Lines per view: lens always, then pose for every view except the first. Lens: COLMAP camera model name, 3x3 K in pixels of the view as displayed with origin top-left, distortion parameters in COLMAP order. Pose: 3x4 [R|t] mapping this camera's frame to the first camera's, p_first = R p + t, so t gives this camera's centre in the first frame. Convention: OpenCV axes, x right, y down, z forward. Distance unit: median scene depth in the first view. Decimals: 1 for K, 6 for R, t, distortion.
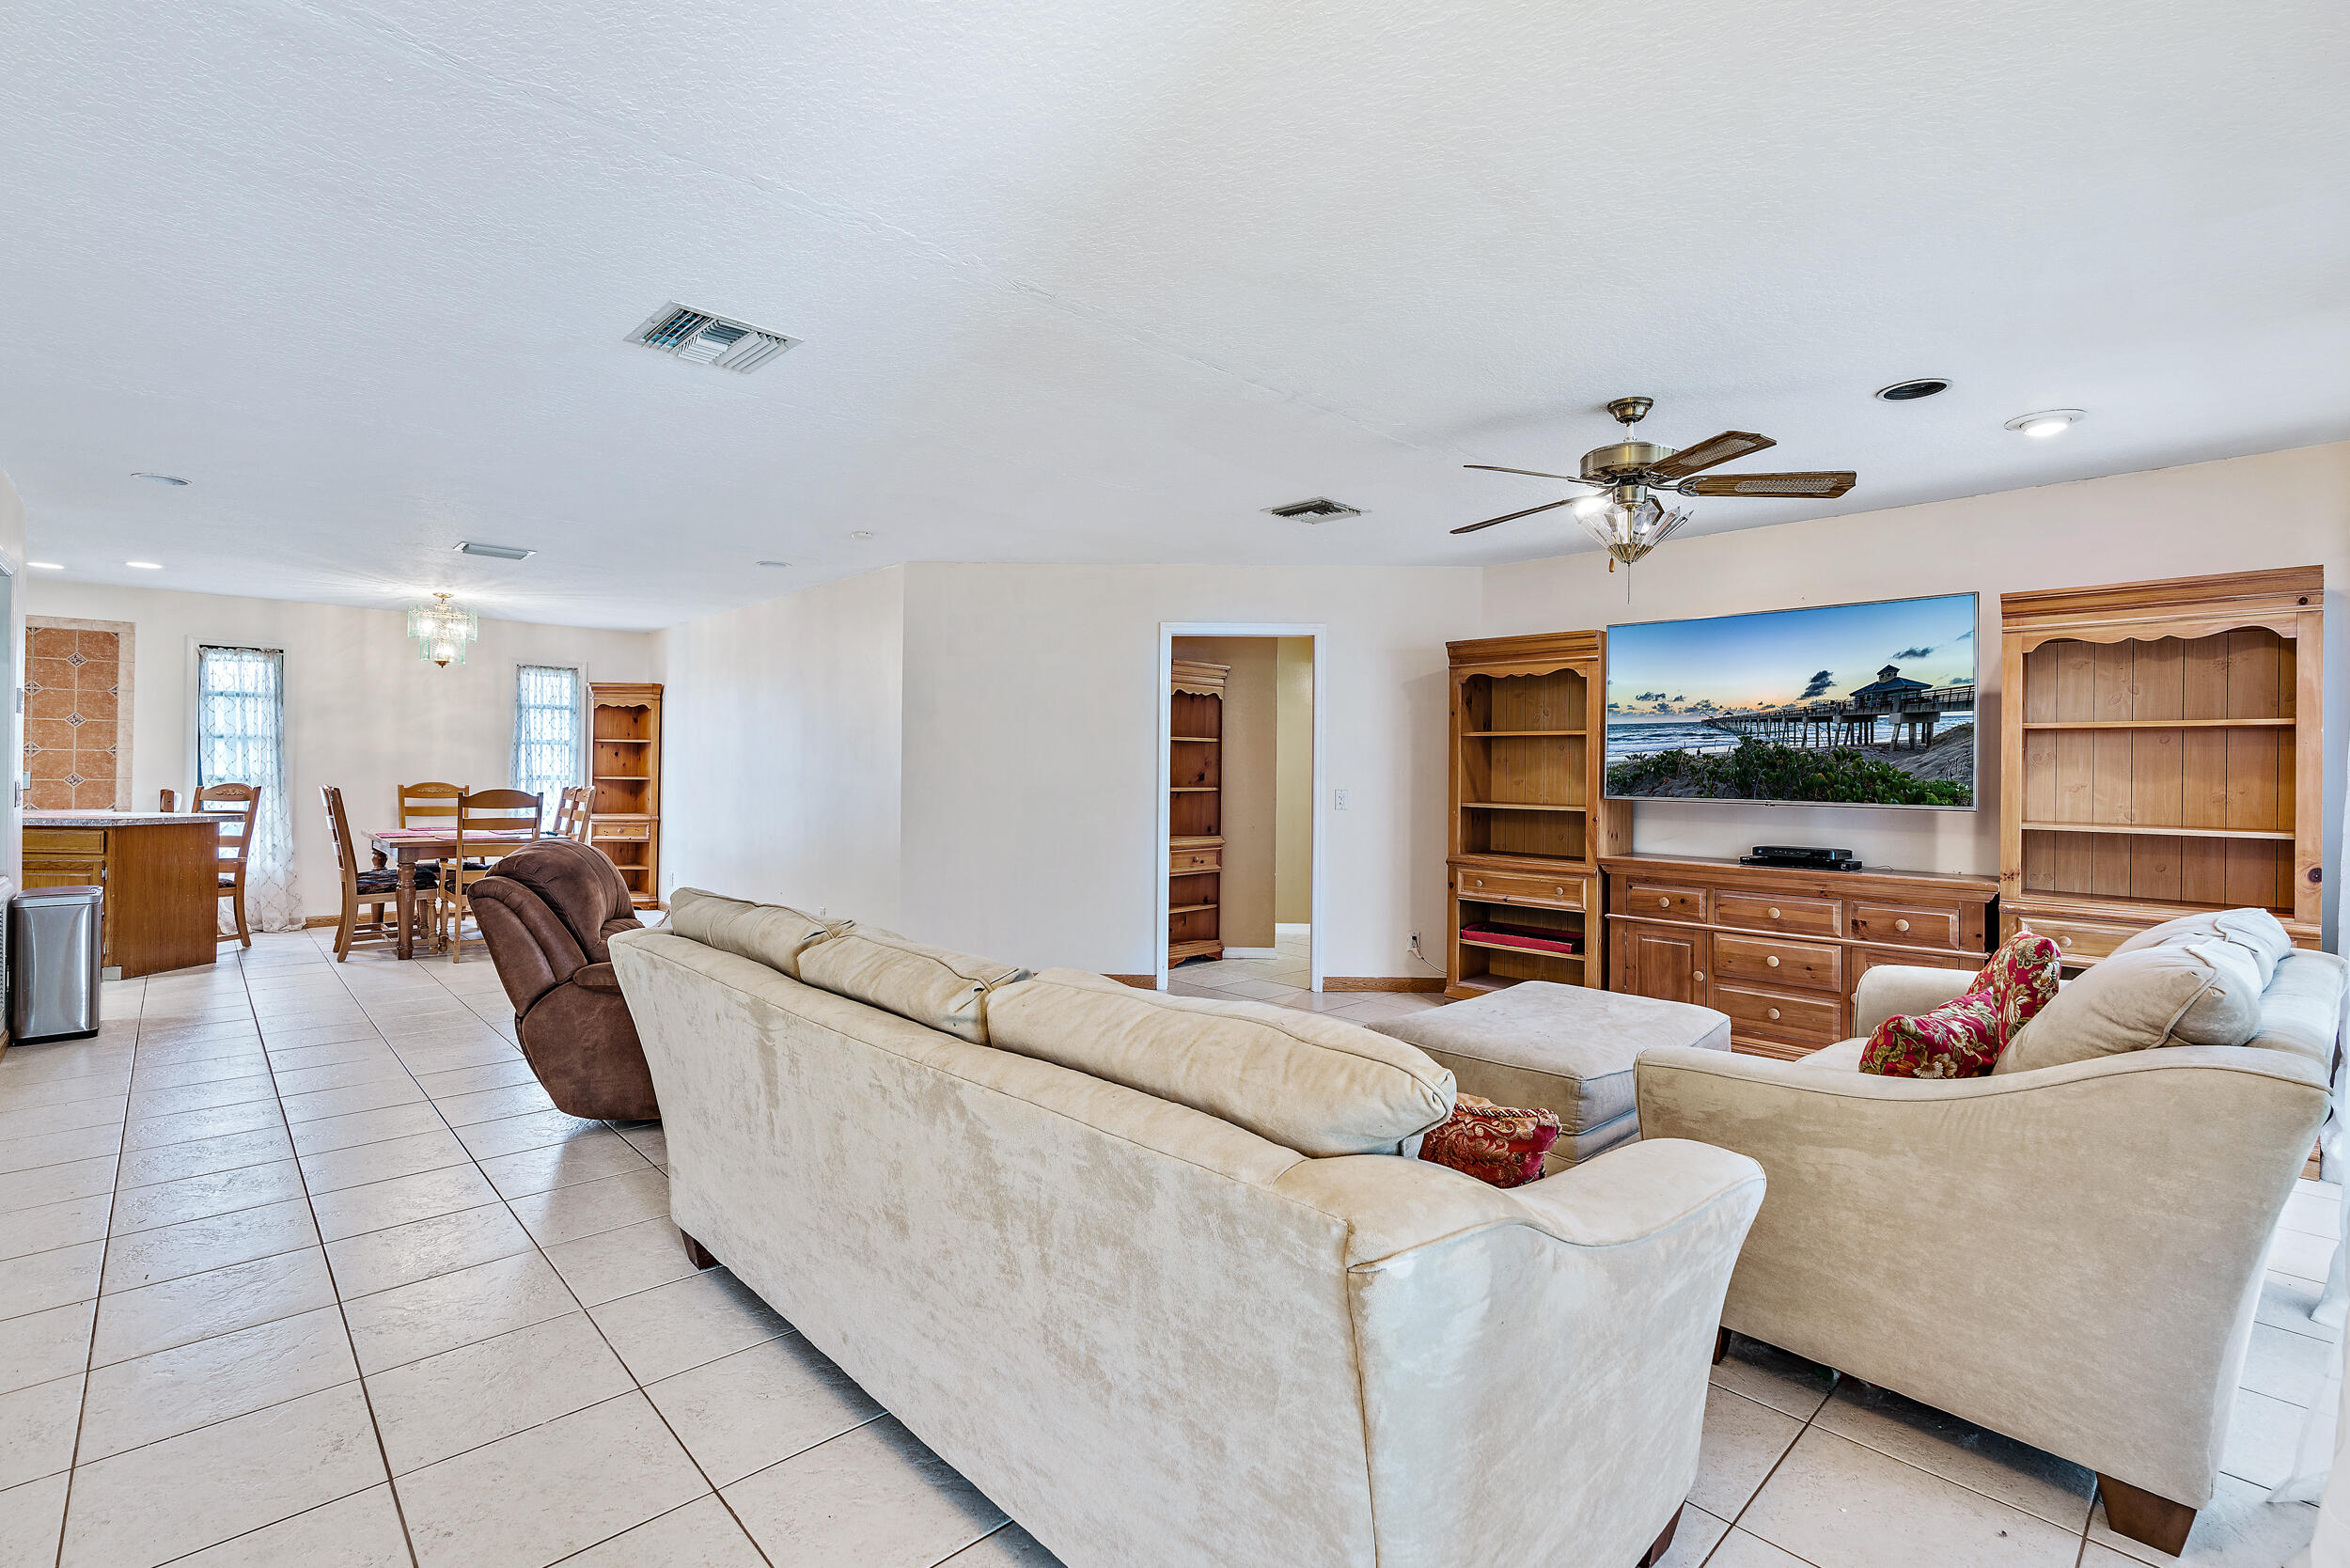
lens RADIAL K [[1068.8, 0, 1185.6], [0, 1068.8, 769.4], [0, 0, 1]] dist [-0.010198, 0.000530]
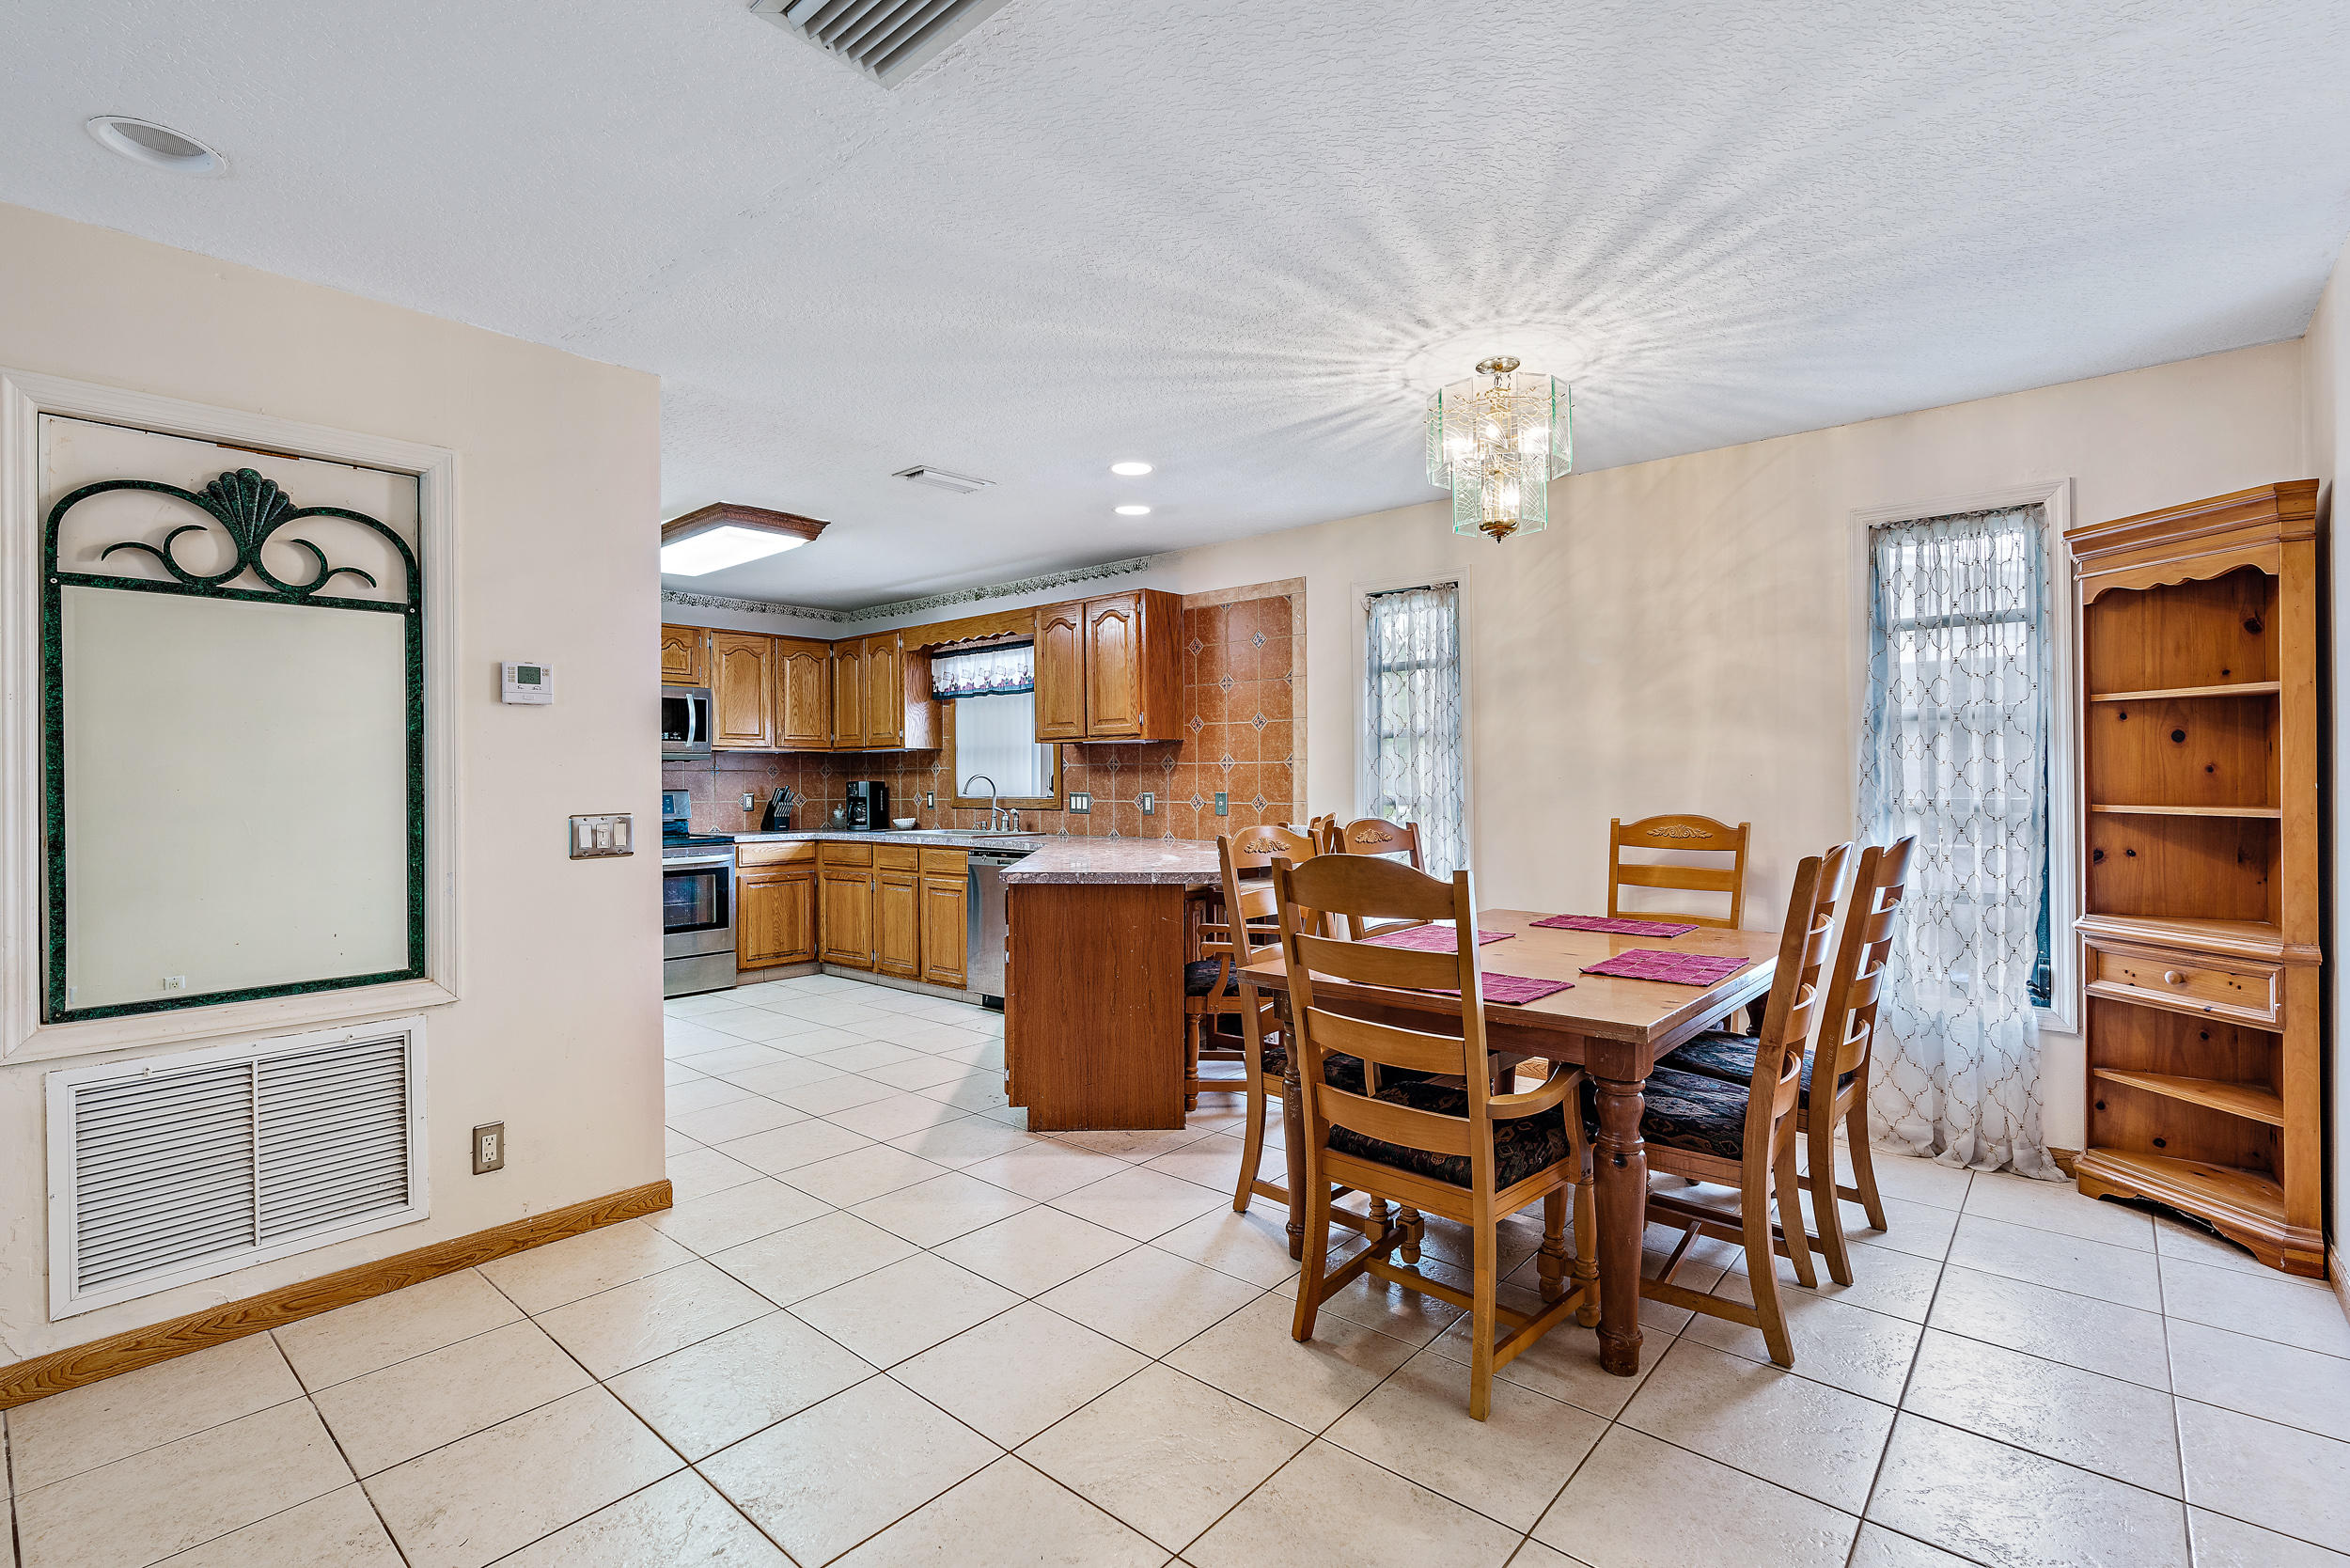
lens RADIAL K [[1068.8, 0, 1172.4], [0, 1068.8, 778.3], [0, 0, 1]] dist [-0.010198, 0.000530]
pose [[0.086797, -0.007877, -0.996195, -0.288638], [0.008124, 0.999941, -0.007199, -0.002327], [0.996193, -0.007468, 0.086856, 0.802388]]
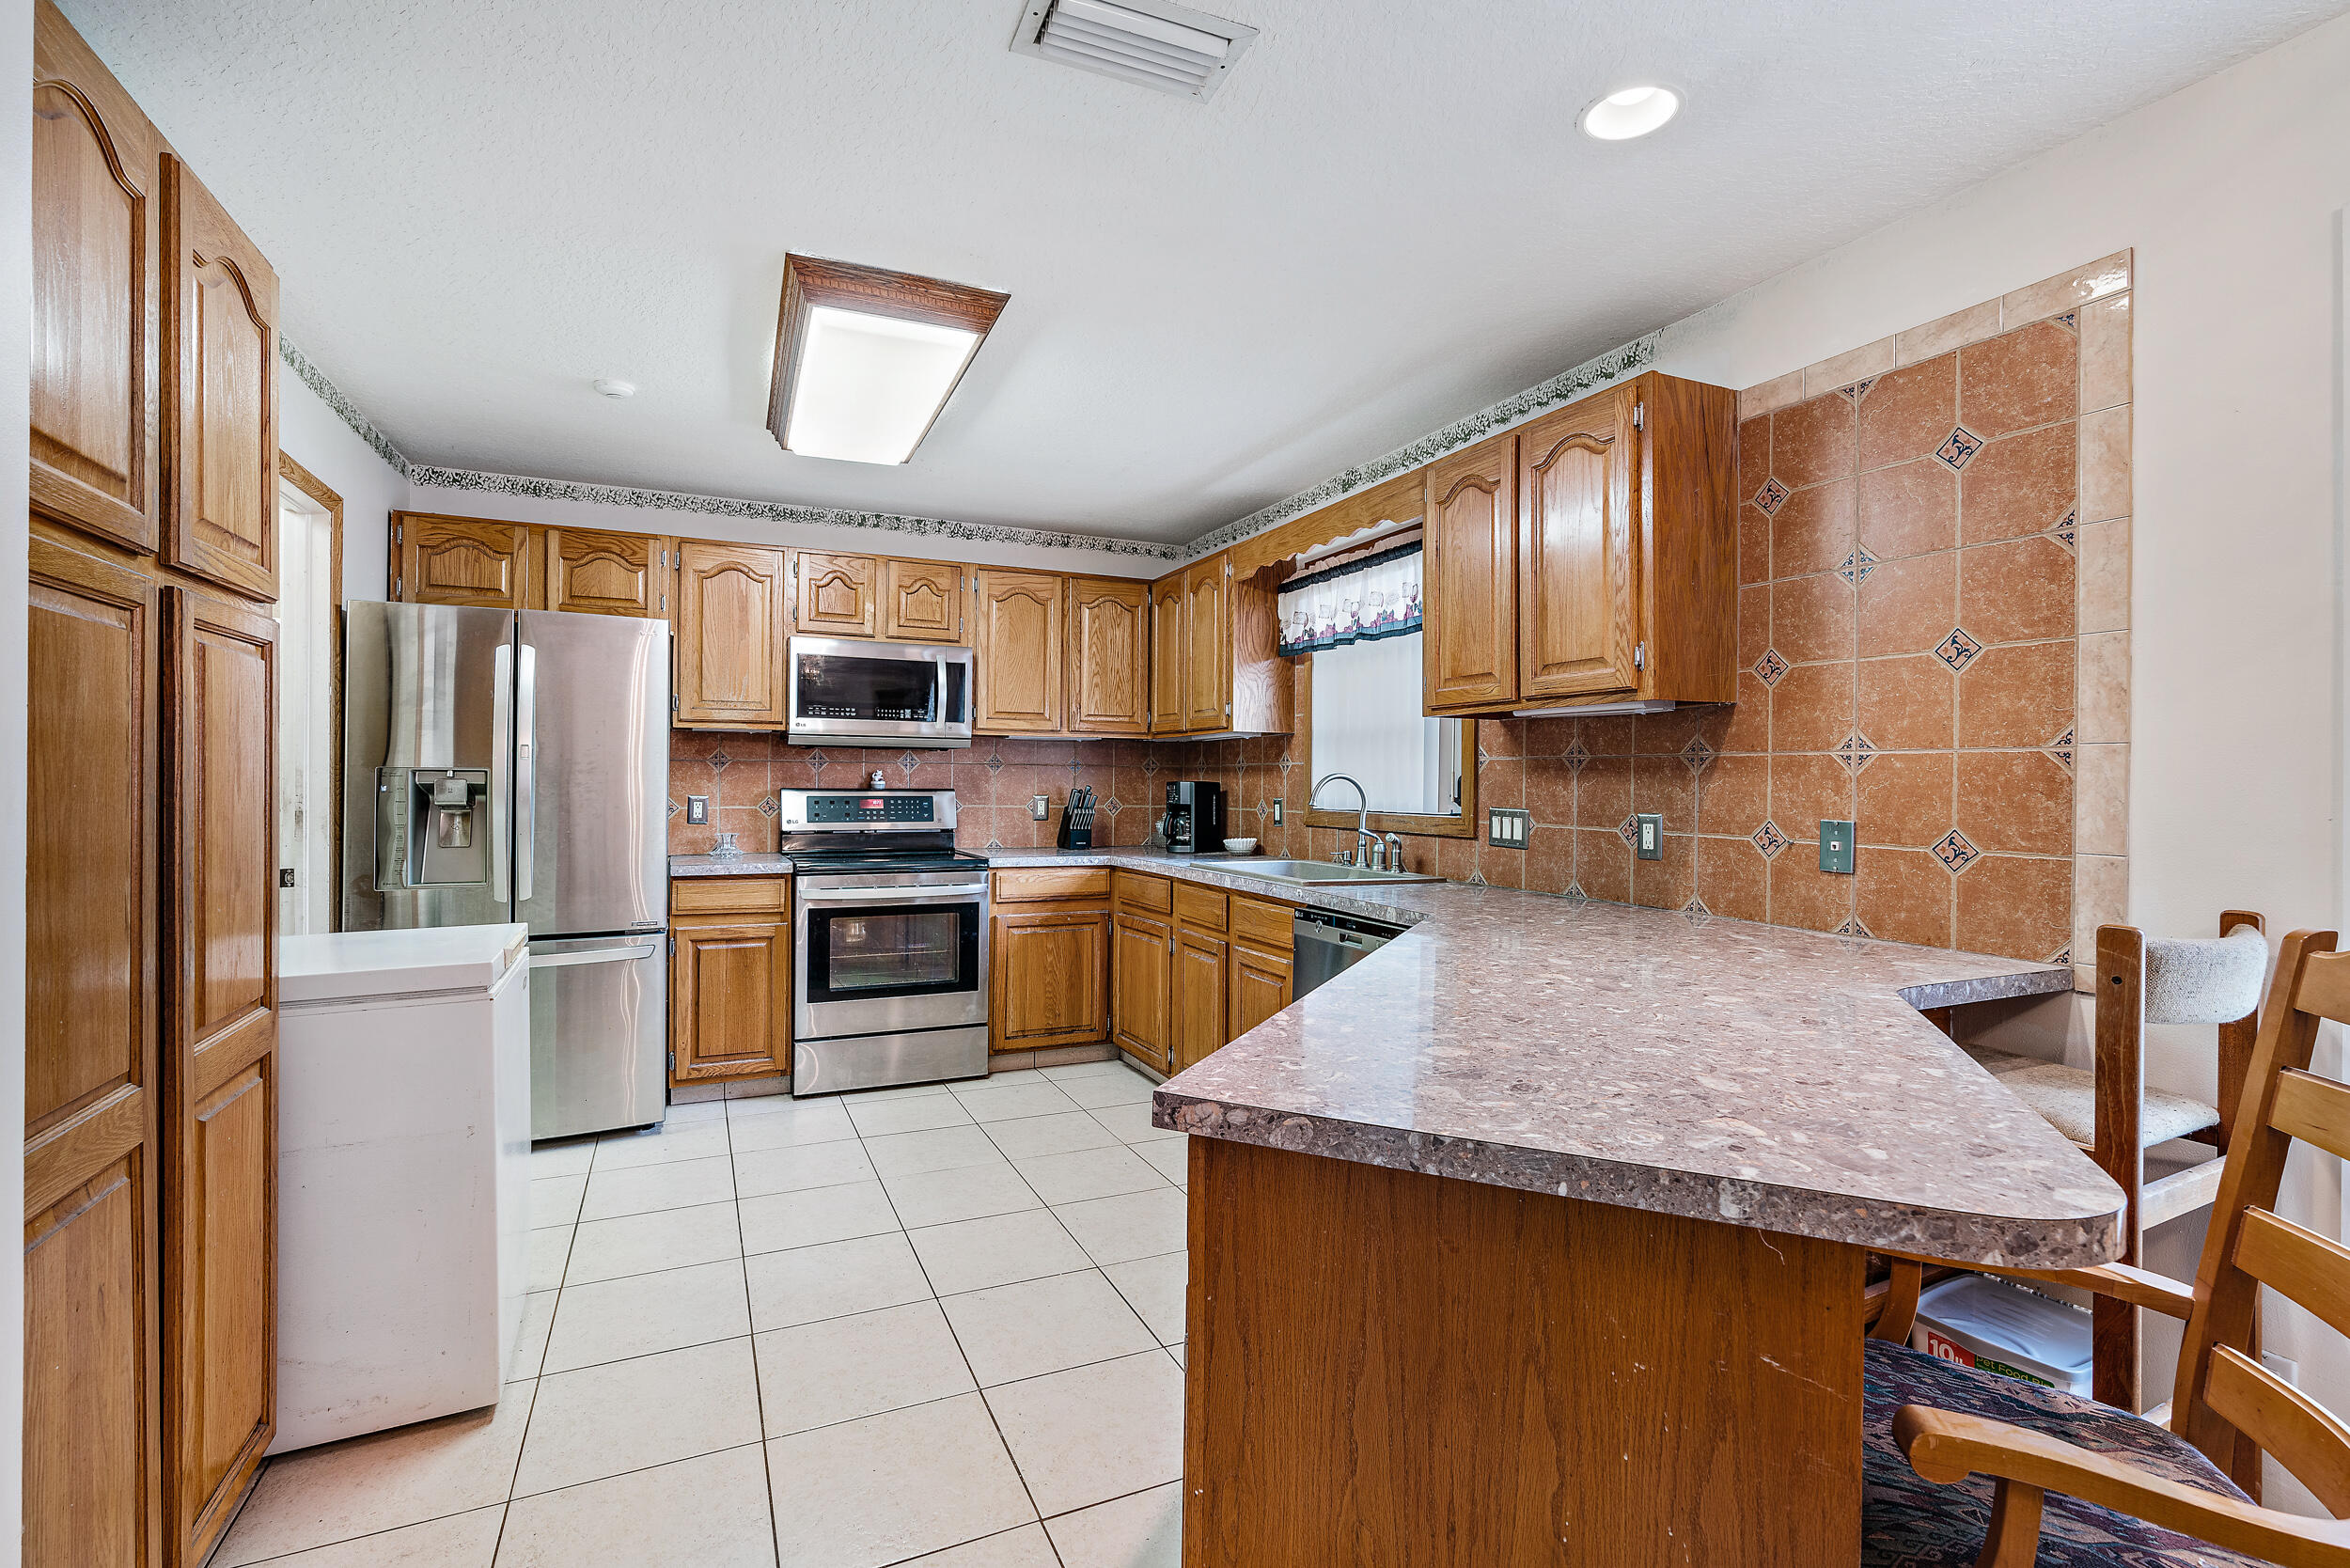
lens RADIAL K [[1068.8, 0, 1170.2], [0, 1068.8, 773.2], [0, 0, 1]] dist [-0.010198, 0.000530]
pose [[-0.328993, -0.015634, -0.944203, -0.637305], [-0.011092, 0.999858, -0.012691, -0.005433], [0.944267, 0.006298, -0.329119, 0.815505]]
